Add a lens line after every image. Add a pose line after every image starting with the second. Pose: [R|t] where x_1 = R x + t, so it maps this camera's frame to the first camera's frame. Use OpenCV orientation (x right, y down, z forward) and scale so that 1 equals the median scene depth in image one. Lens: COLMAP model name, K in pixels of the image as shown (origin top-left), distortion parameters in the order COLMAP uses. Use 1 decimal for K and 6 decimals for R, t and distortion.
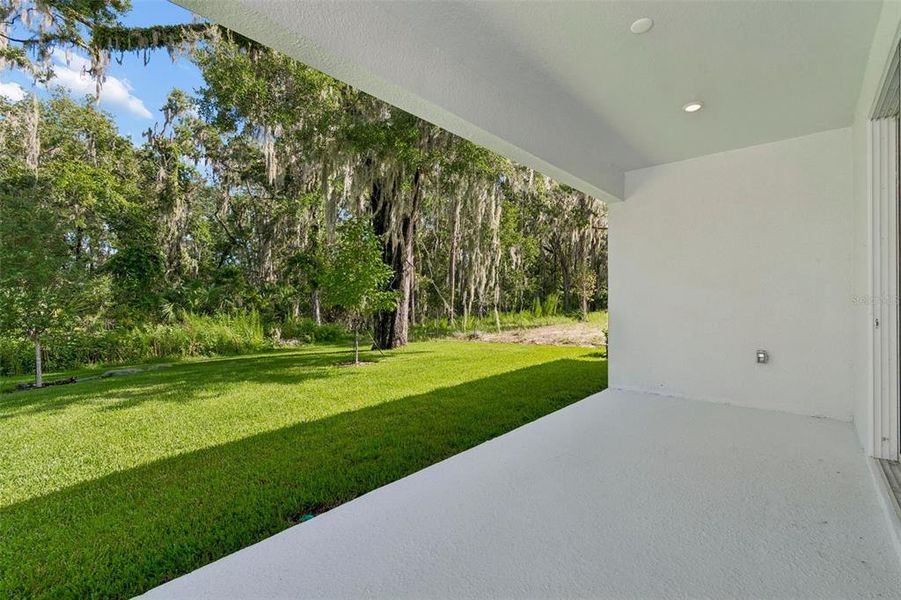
lens RADIAL K [[399.3, 0, 449.0], [0, 399.3, 287.7], [0, 0, 1]] dist [0.000357, 0.000886]
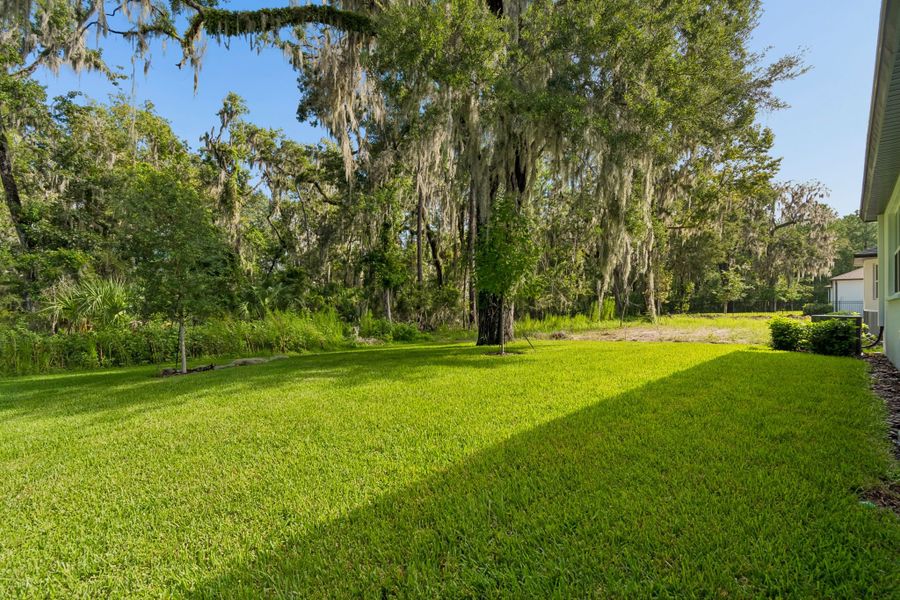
lens RADIAL K [[397.1, 0, 455.0], [0, 397.1, 300.9], [0, 0, 1]] dist [0.000121, -0.000710]
pose [[0.999109, 0.005022, -0.041898, -0.119095], [-0.004587, 0.999935, 0.010474, 0.022197], [0.041948, -0.010273, 0.999067, 0.026264]]
